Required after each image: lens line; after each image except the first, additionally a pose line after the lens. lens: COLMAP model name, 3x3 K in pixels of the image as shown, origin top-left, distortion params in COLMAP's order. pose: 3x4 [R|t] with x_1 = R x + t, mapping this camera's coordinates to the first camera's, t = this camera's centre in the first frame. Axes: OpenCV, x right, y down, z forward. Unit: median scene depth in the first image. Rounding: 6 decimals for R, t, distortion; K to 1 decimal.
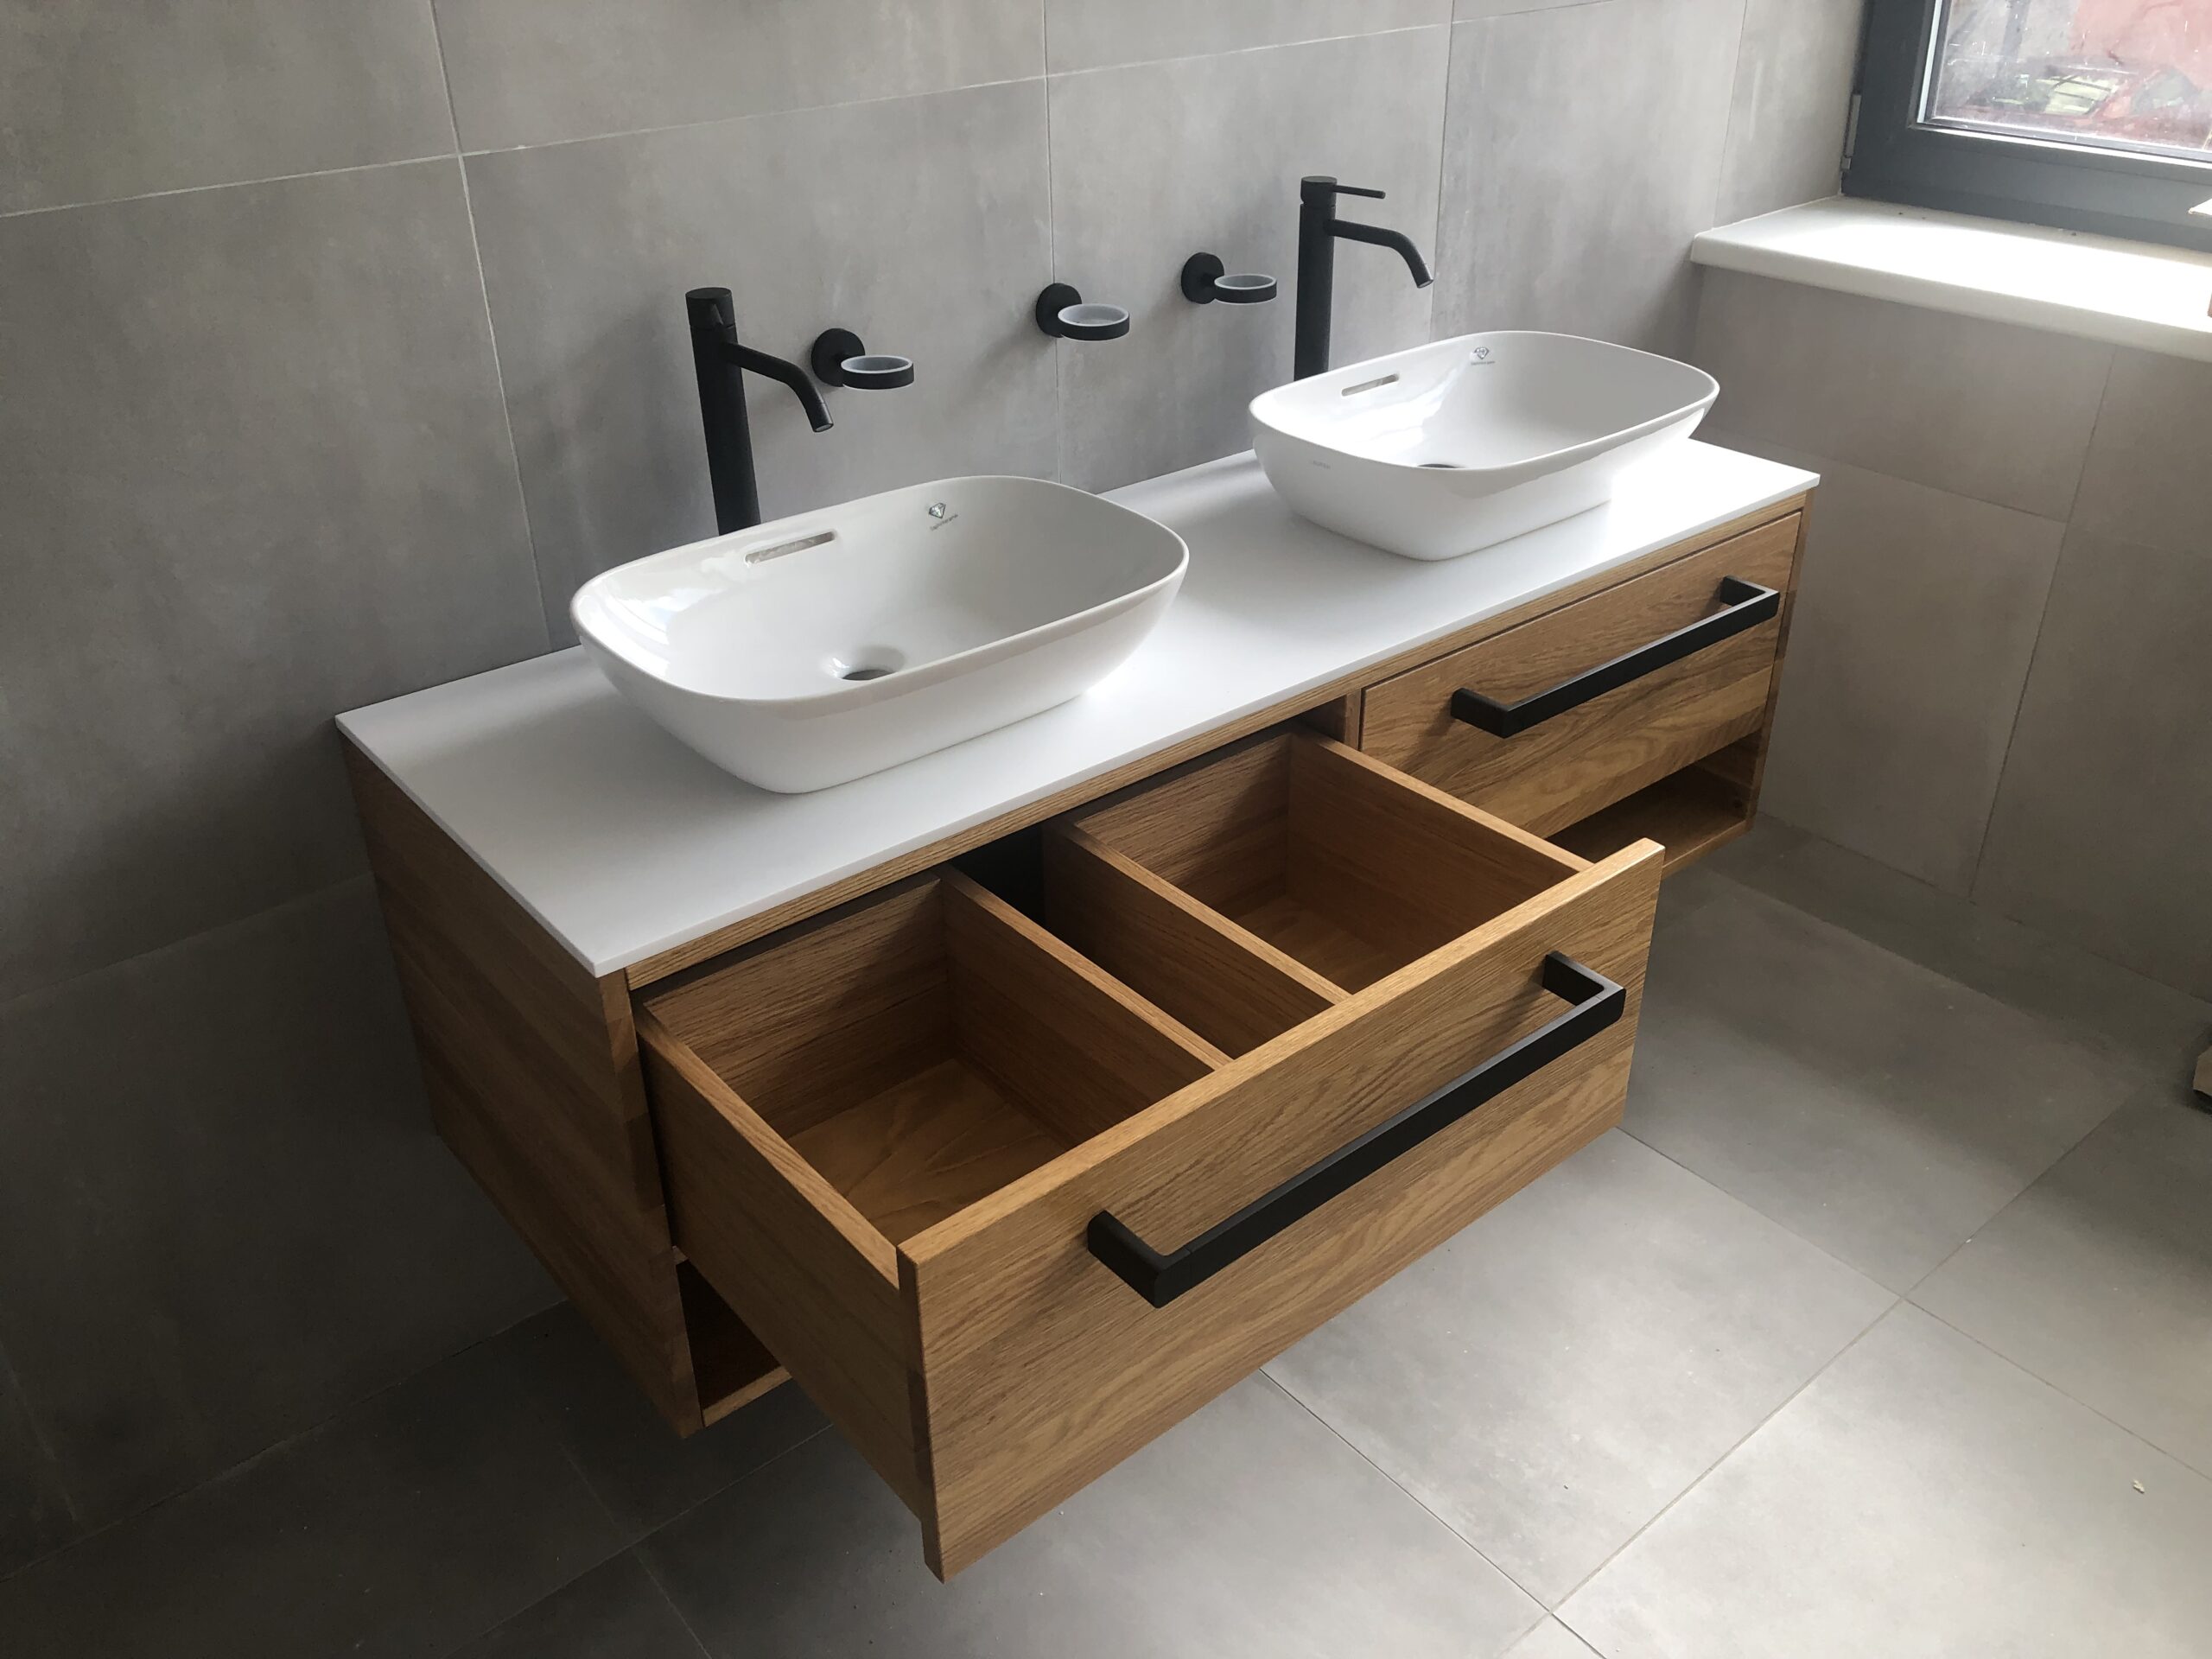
lens RADIAL K [[1815.0, 0, 1099.0], [0, 1815.0, 818.0], [0, 0, 1]] dist [0.028561, -0.027629]
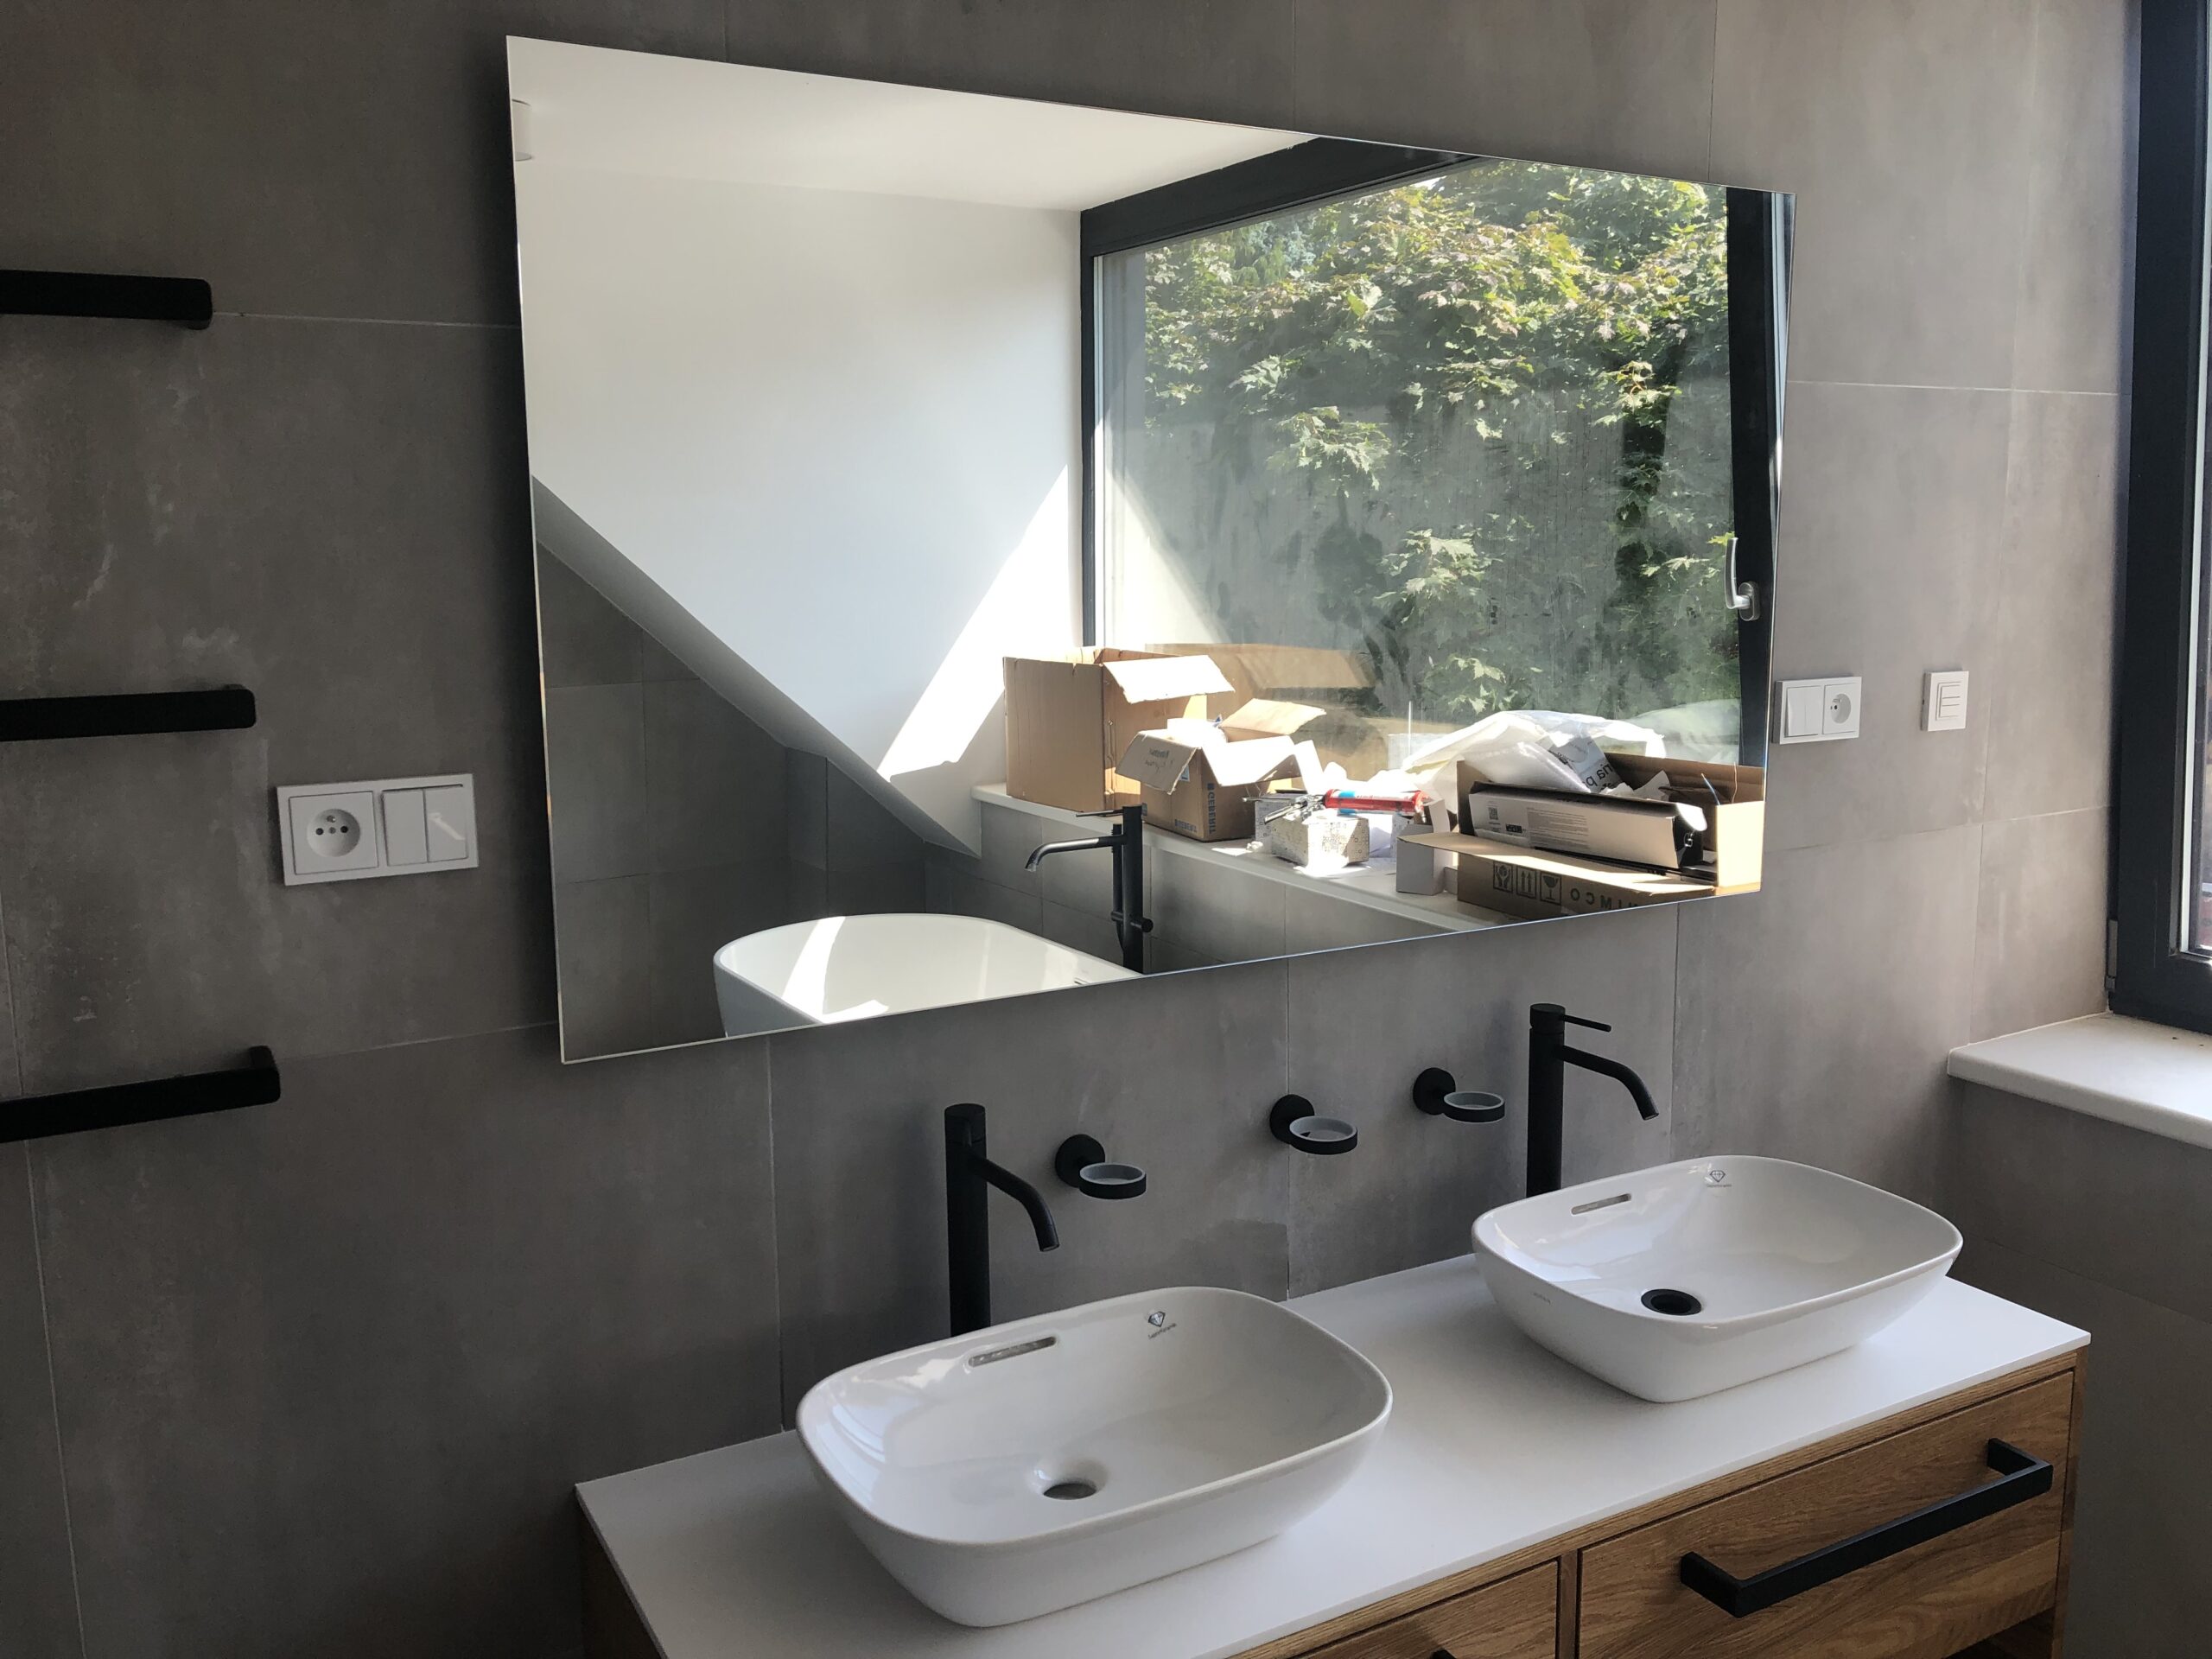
lens RADIAL K [[1815.0, 0, 1092.6], [0, 1815.0, 810.3], [0, 0, 1]] dist [0.028561, -0.027629]
pose [[0.984723, 0.034144, -0.170751, 0.038289], [-0.092466, 0.933446, -0.346596, -0.069329], [0.147552, 0.357089, 0.922342, -0.062971]]
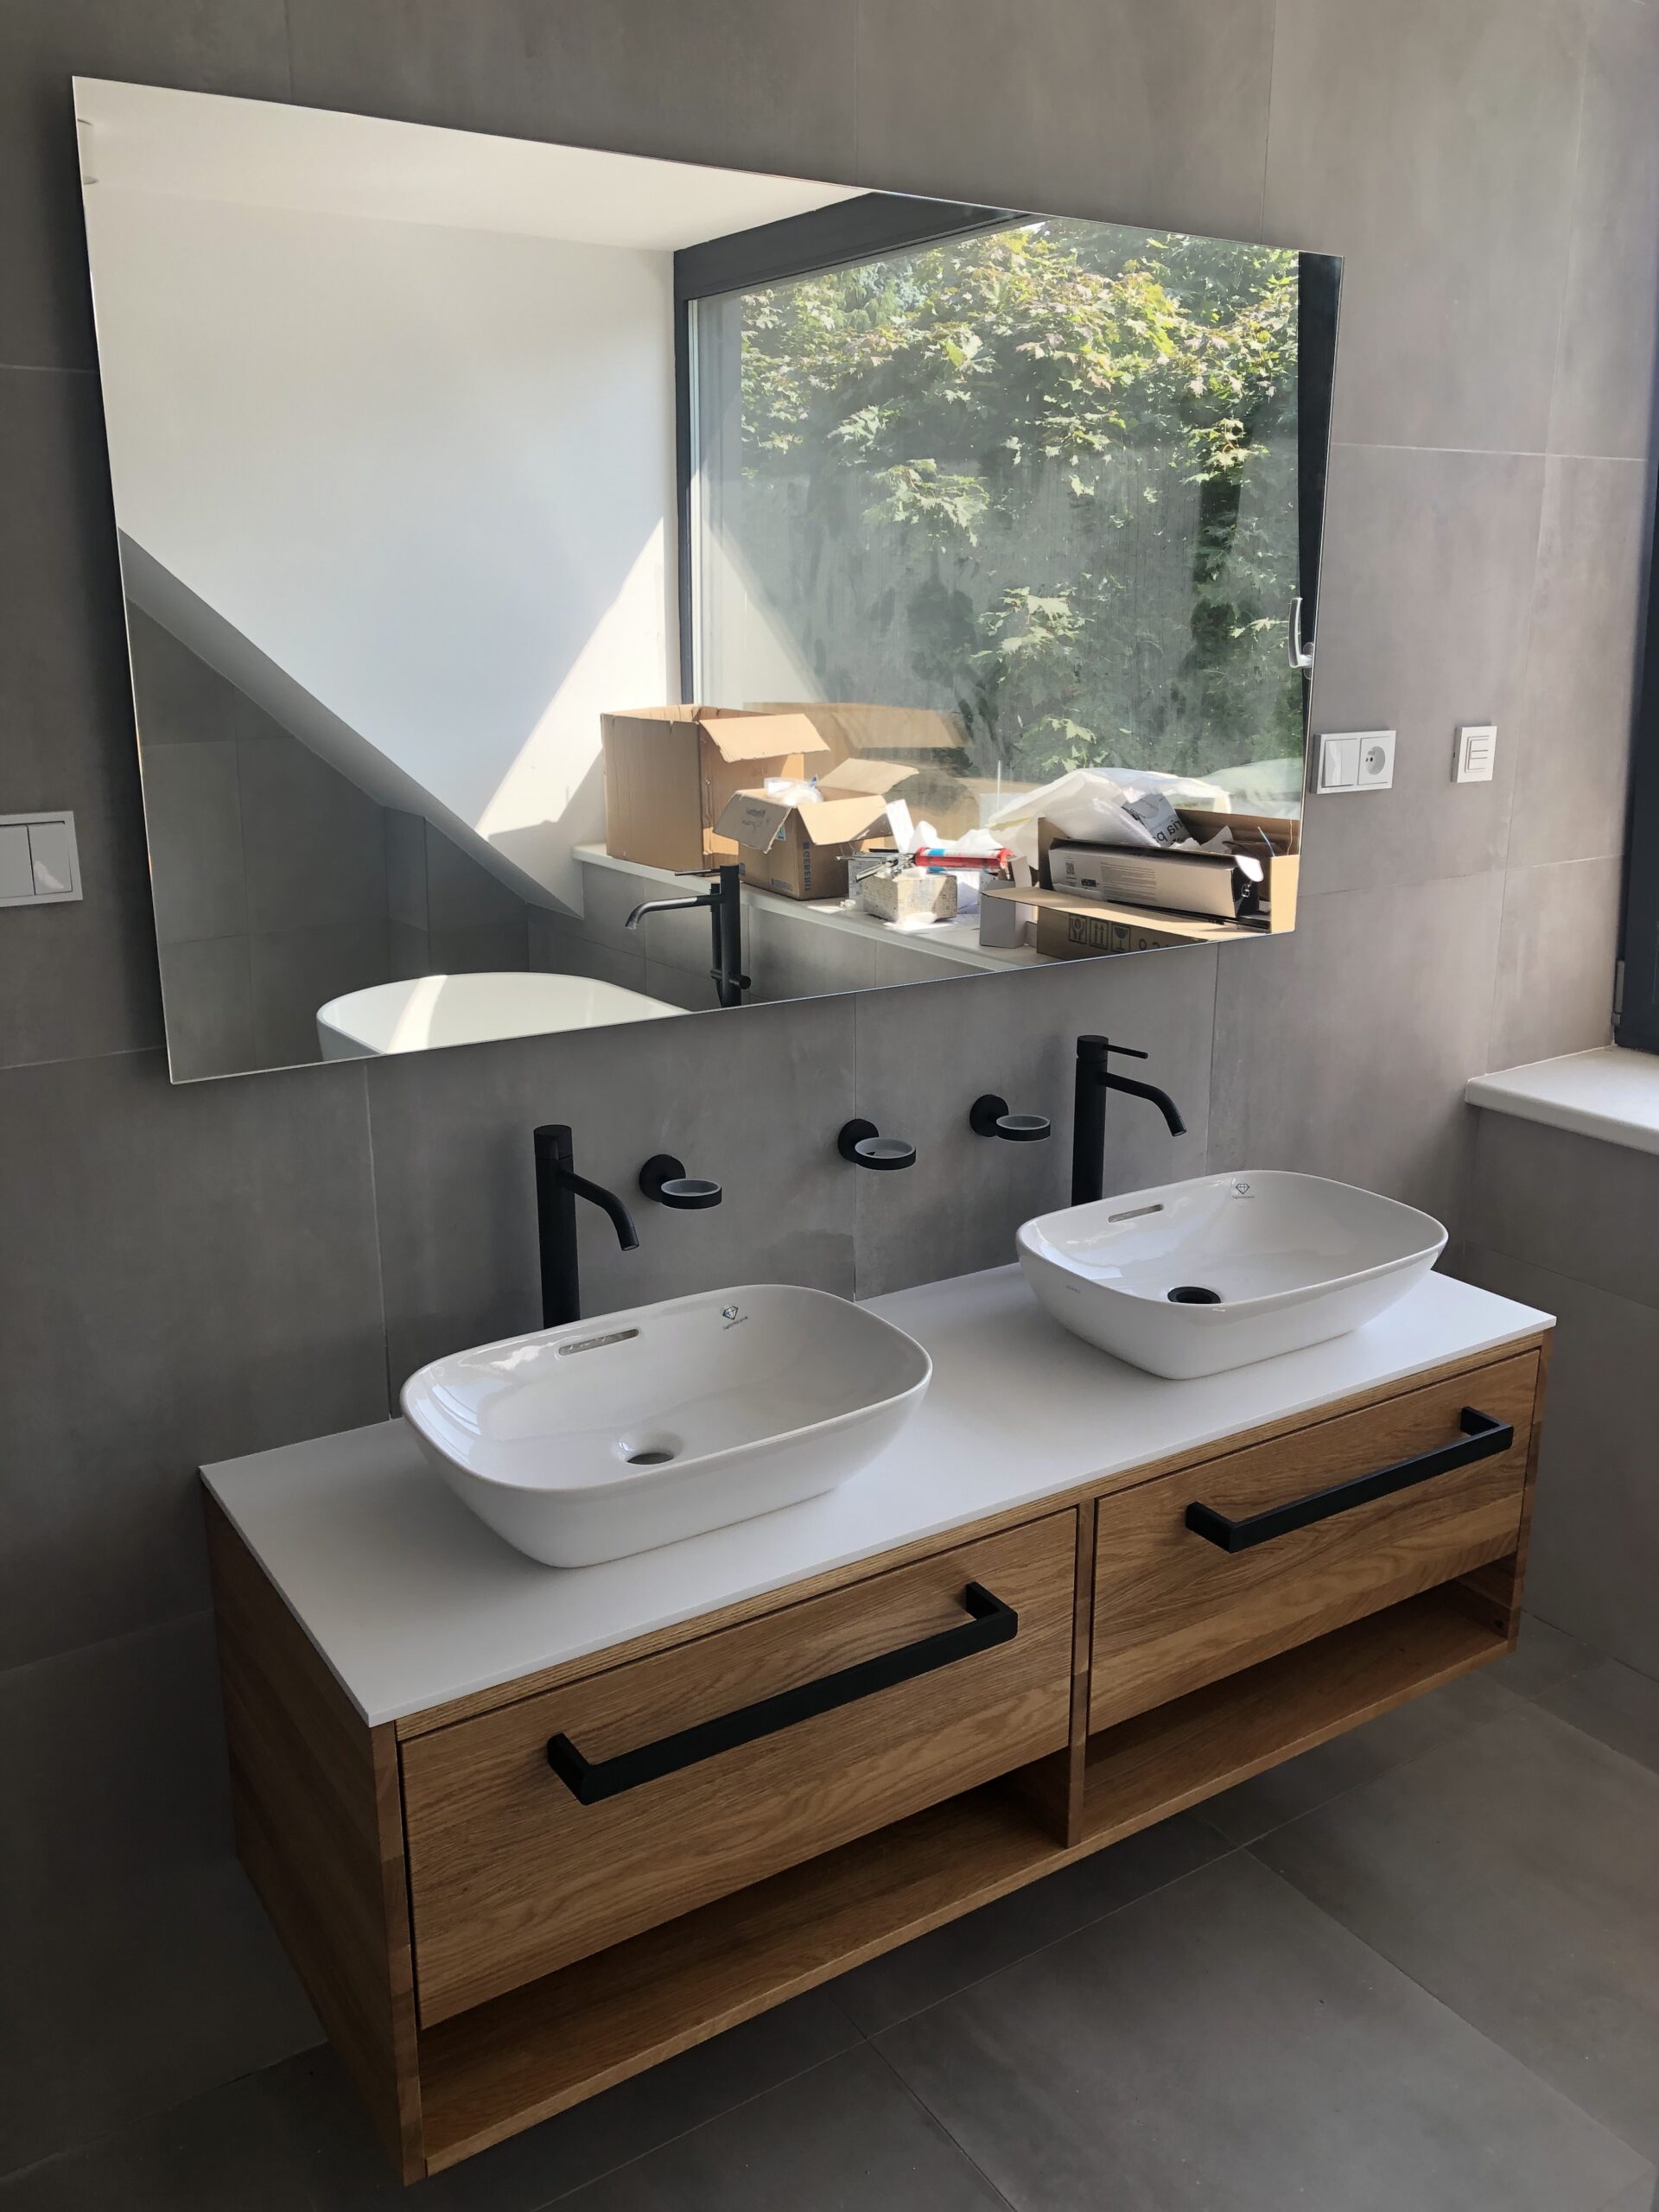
lens RADIAL K [[1815.0, 0, 819.5], [0, 1815.0, 1091.0], [0, 0, 1]] dist [0.028561, -0.027629]
pose [[0.993557, 0.044789, -0.104103, 0.073003], [-0.068886, 0.968093, -0.240939, -0.029426], [0.089990, 0.246558, 0.964941, -0.127923]]
